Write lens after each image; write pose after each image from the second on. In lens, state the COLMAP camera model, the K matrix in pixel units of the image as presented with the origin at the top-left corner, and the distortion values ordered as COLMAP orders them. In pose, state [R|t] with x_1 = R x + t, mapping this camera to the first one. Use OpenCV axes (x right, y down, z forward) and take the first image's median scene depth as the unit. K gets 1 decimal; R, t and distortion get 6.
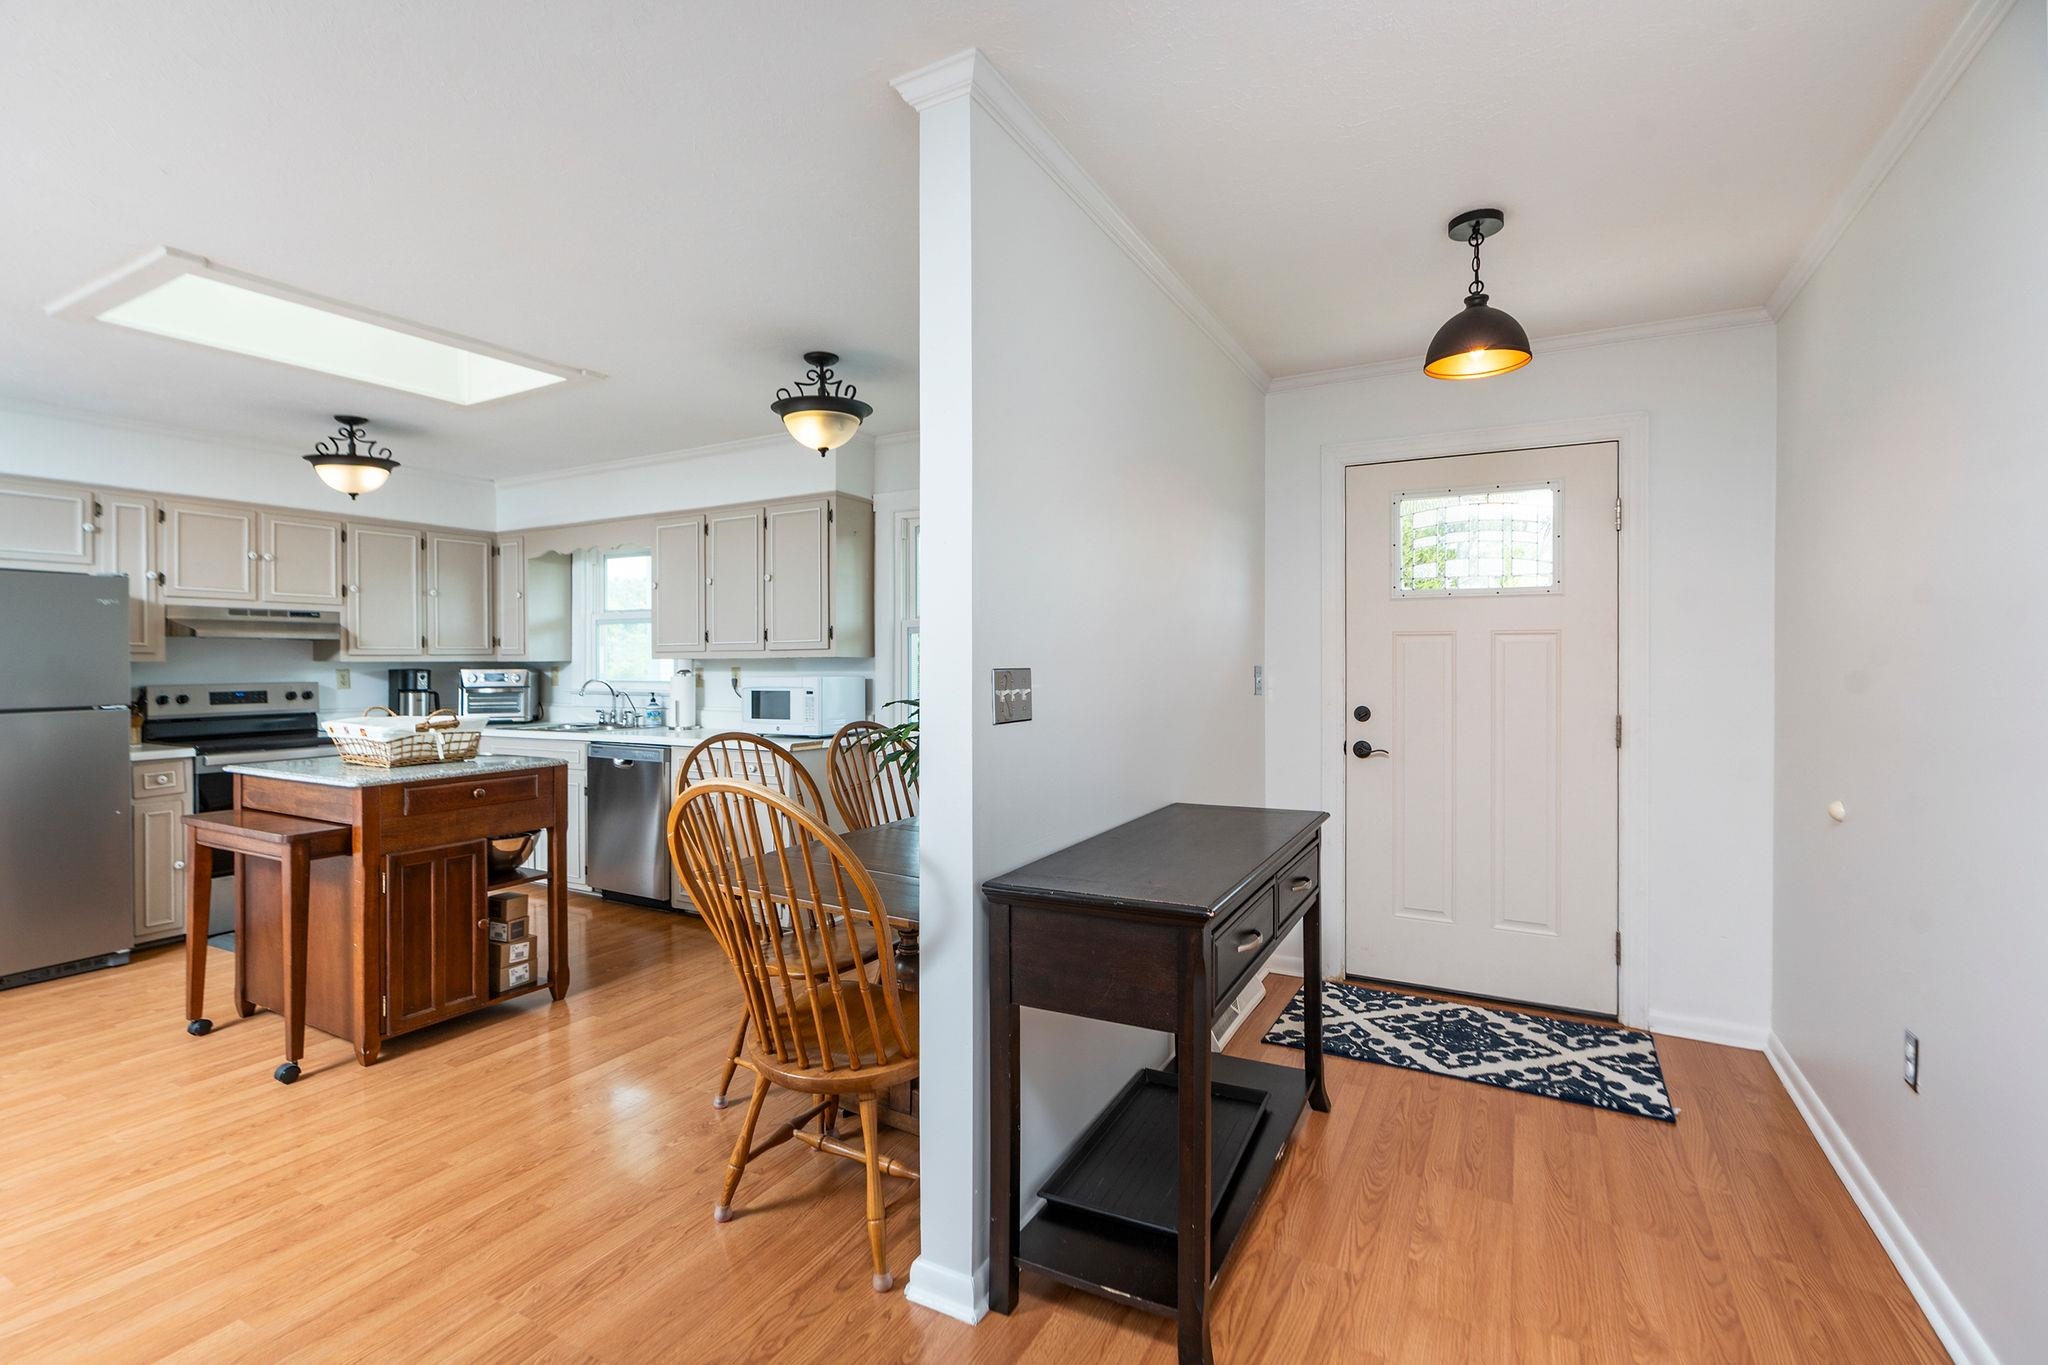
lens RADIAL K [[937.8, 0, 1000.5], [0, 937.8, 670.6], [0, 0, 1]] dist [-0.000496, 0.001626]
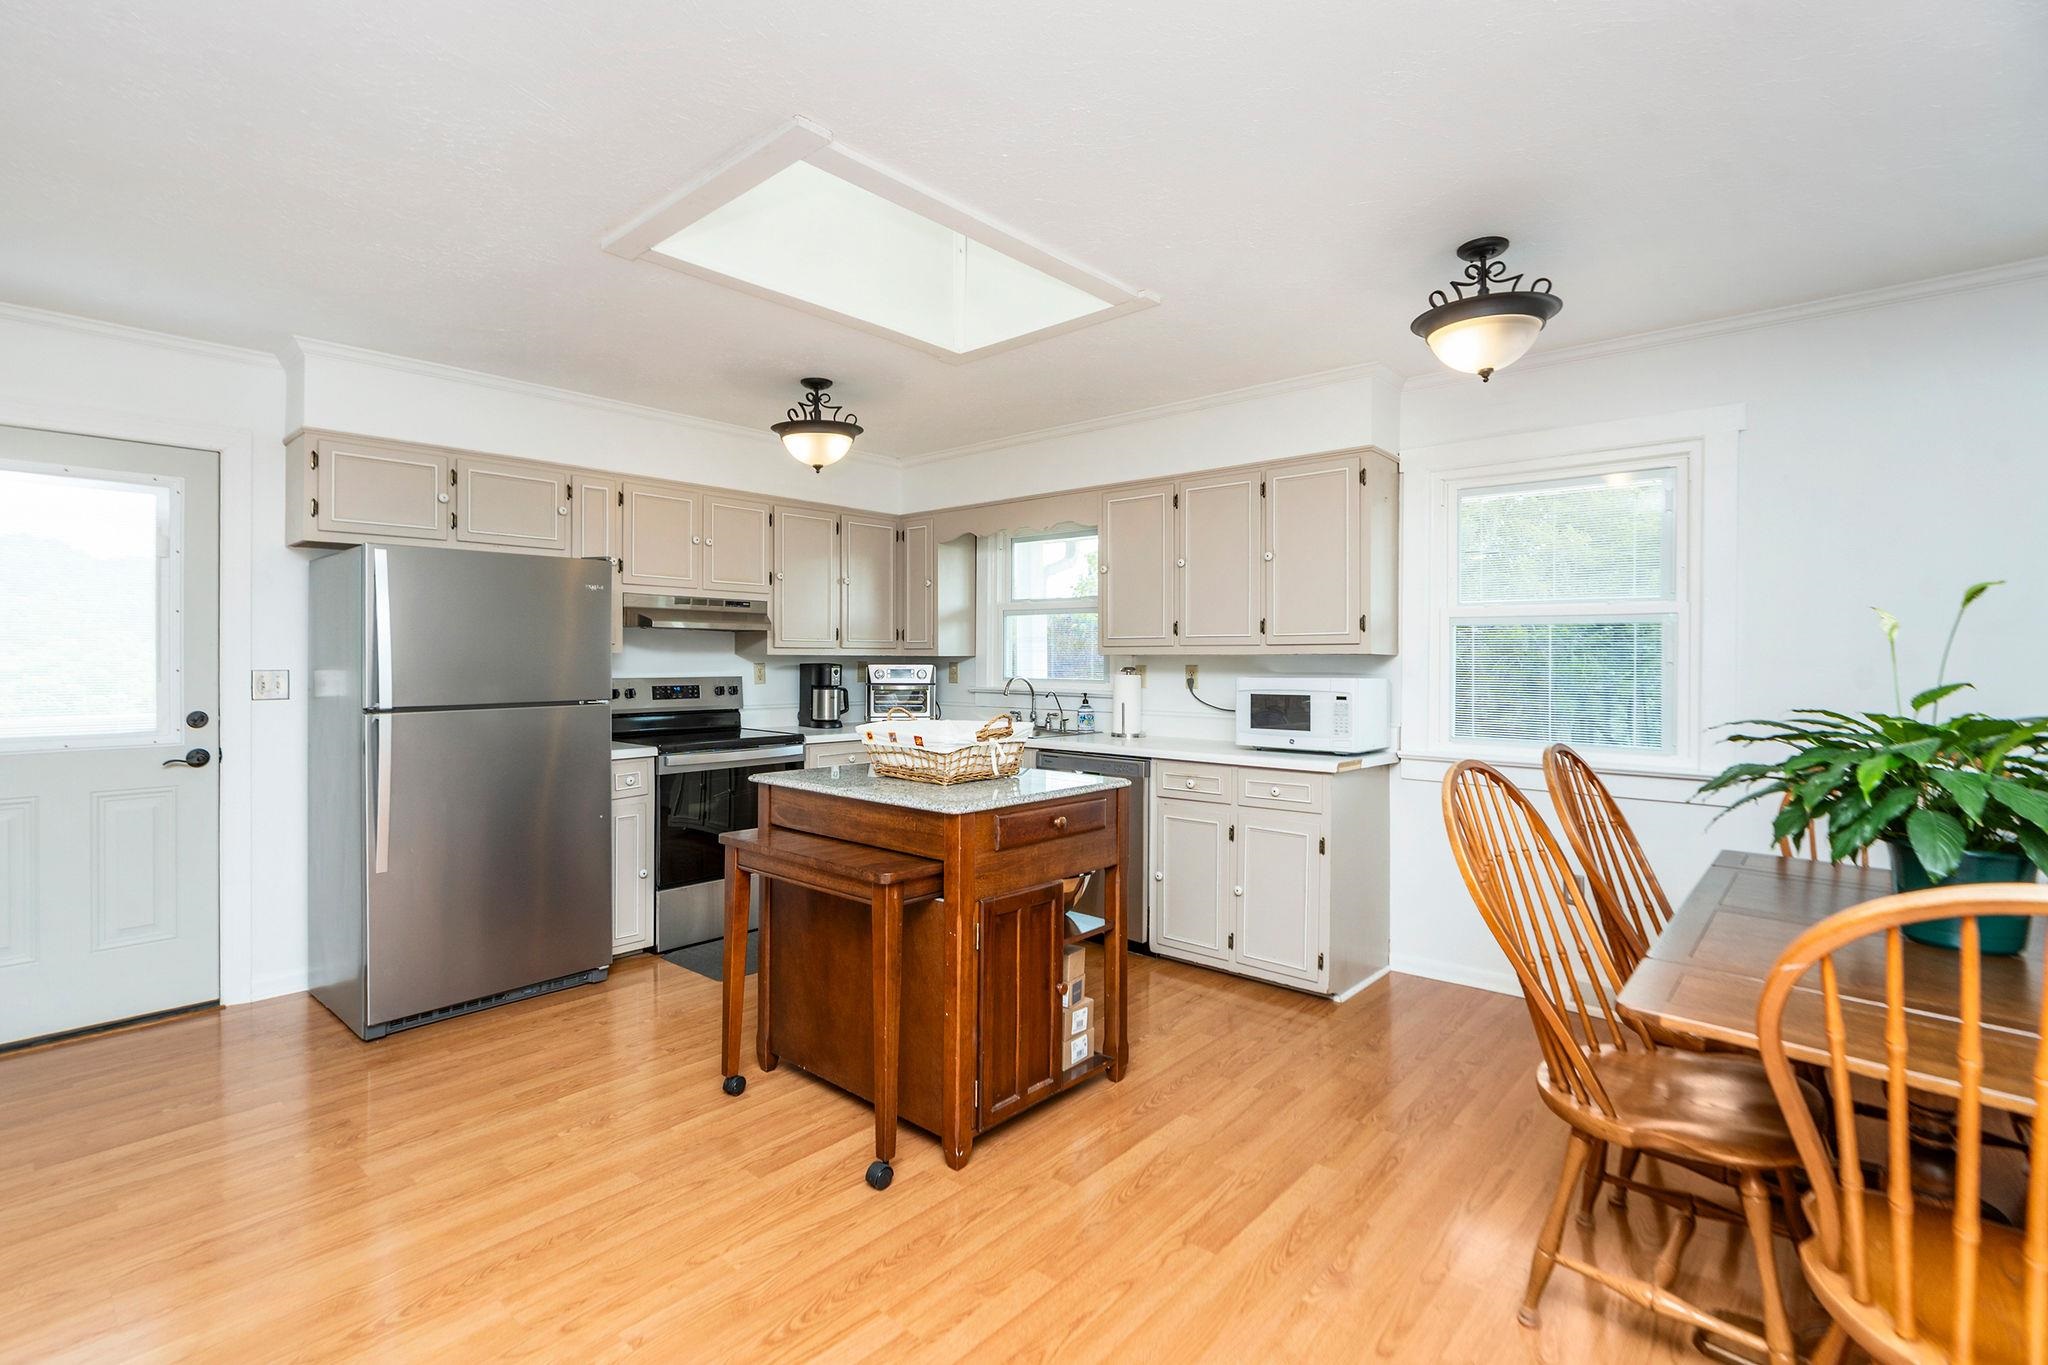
lens RADIAL K [[937.8, 0, 1013.8], [0, 937.8, 671.6], [0, 0, 1]] dist [-0.000496, 0.001626]
pose [[0.979526, 0.011895, -0.200966, -0.325782], [-0.011393, 0.999928, 0.003657, 0.001260], [0.200995, -0.001293, 0.979591, 0.165260]]
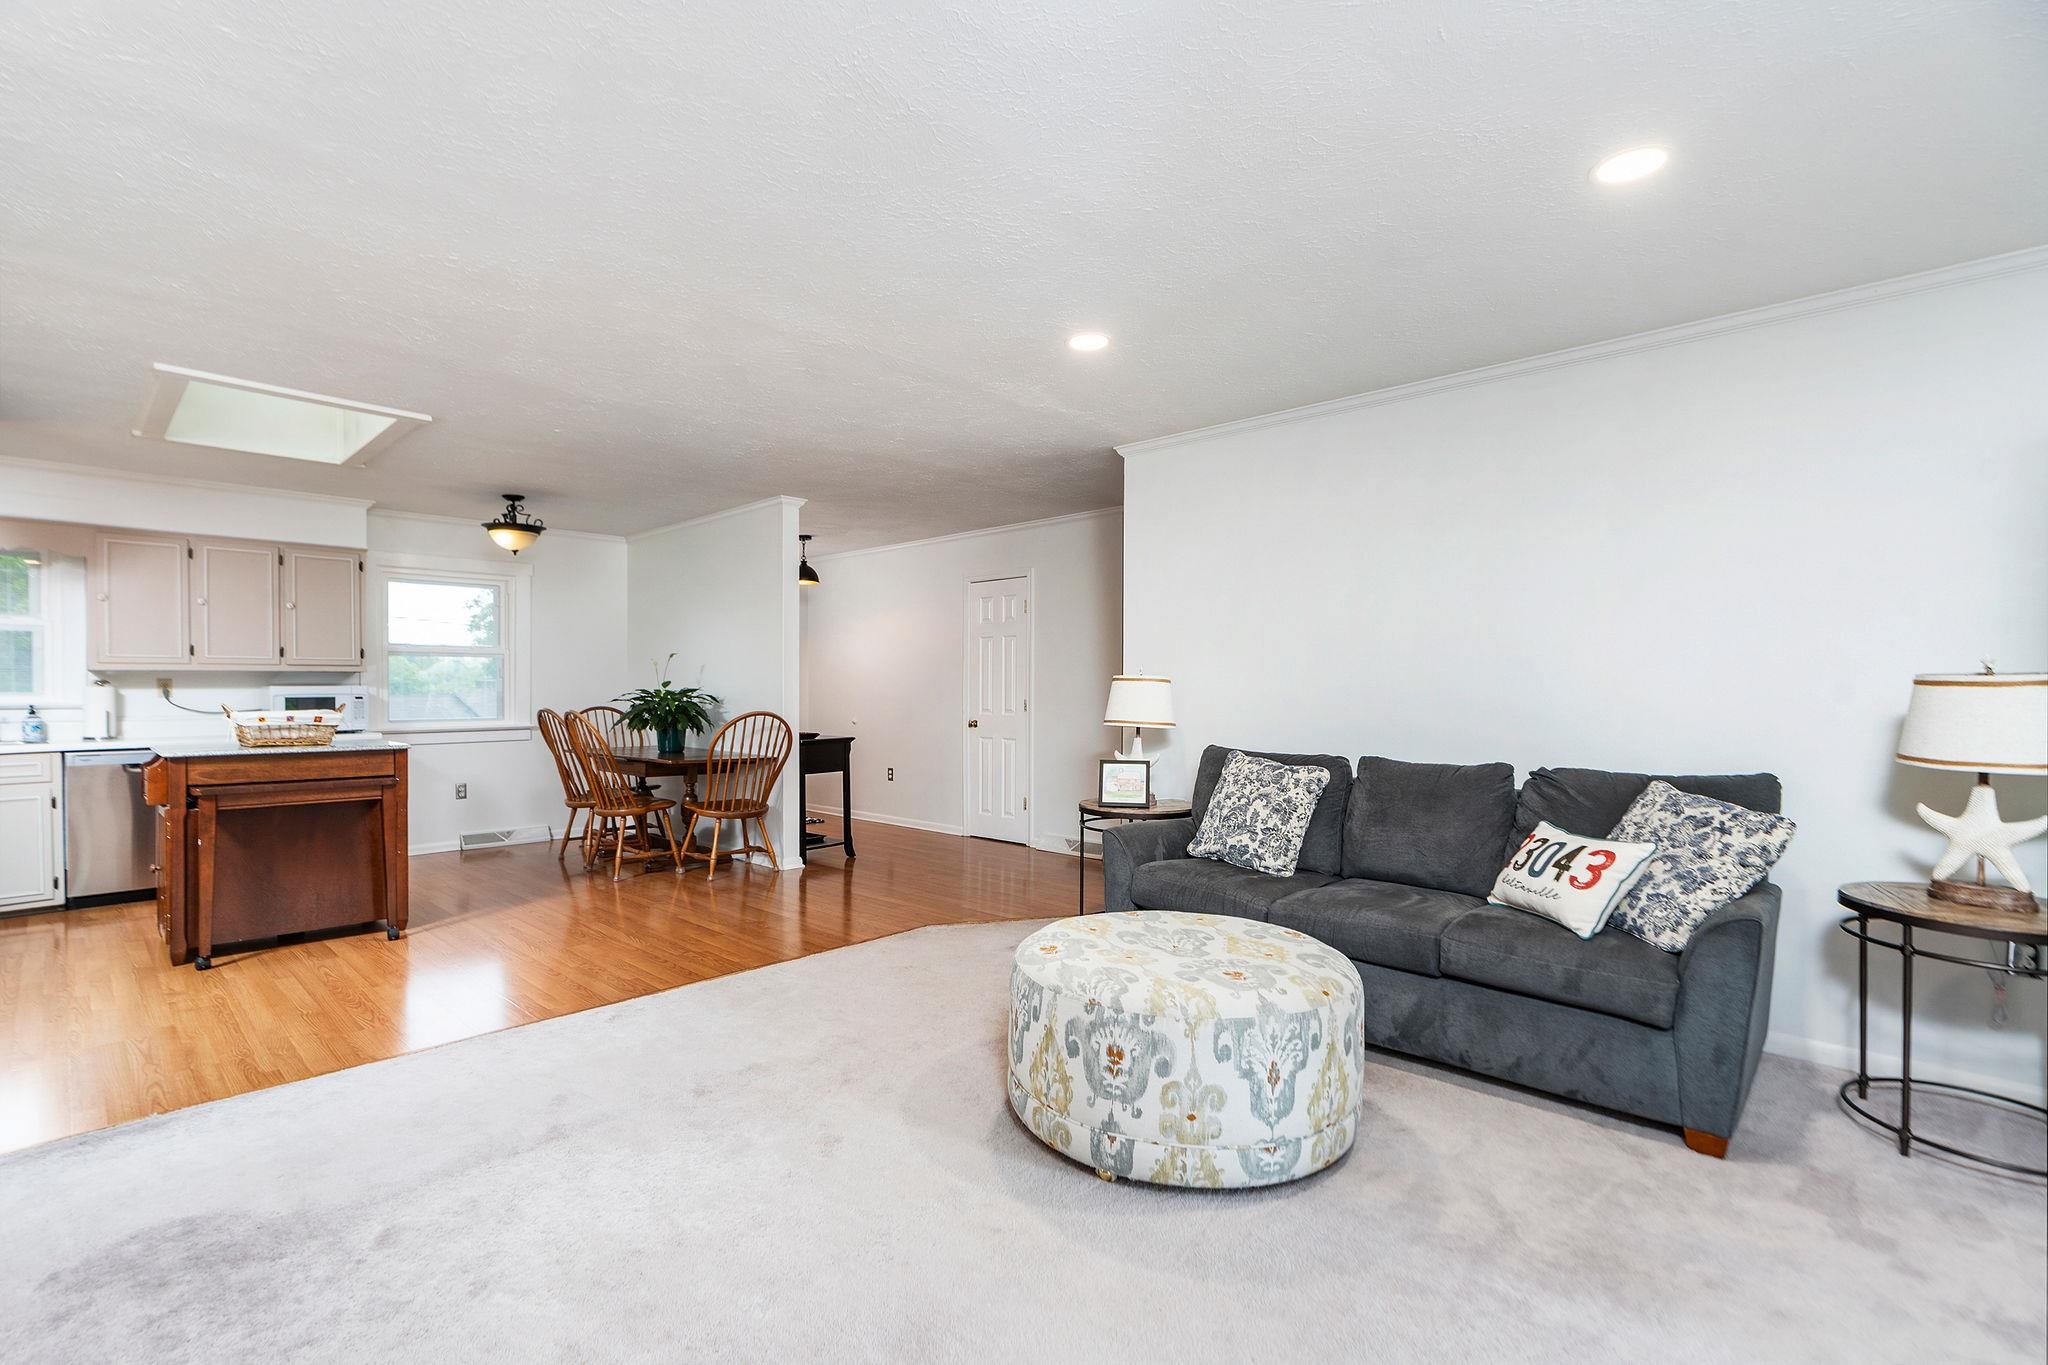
lens RADIAL K [[937.8, 0, 1007.5], [0, 937.8, 687.4], [0, 0, 1]] dist [-0.000496, 0.001626]
pose [[0.245815, 0.002521, 0.969314, -1.314680], [0.013577, 0.999890, -0.006043, 0.030870], [-0.969222, 0.014646, 0.245753, -0.237701]]
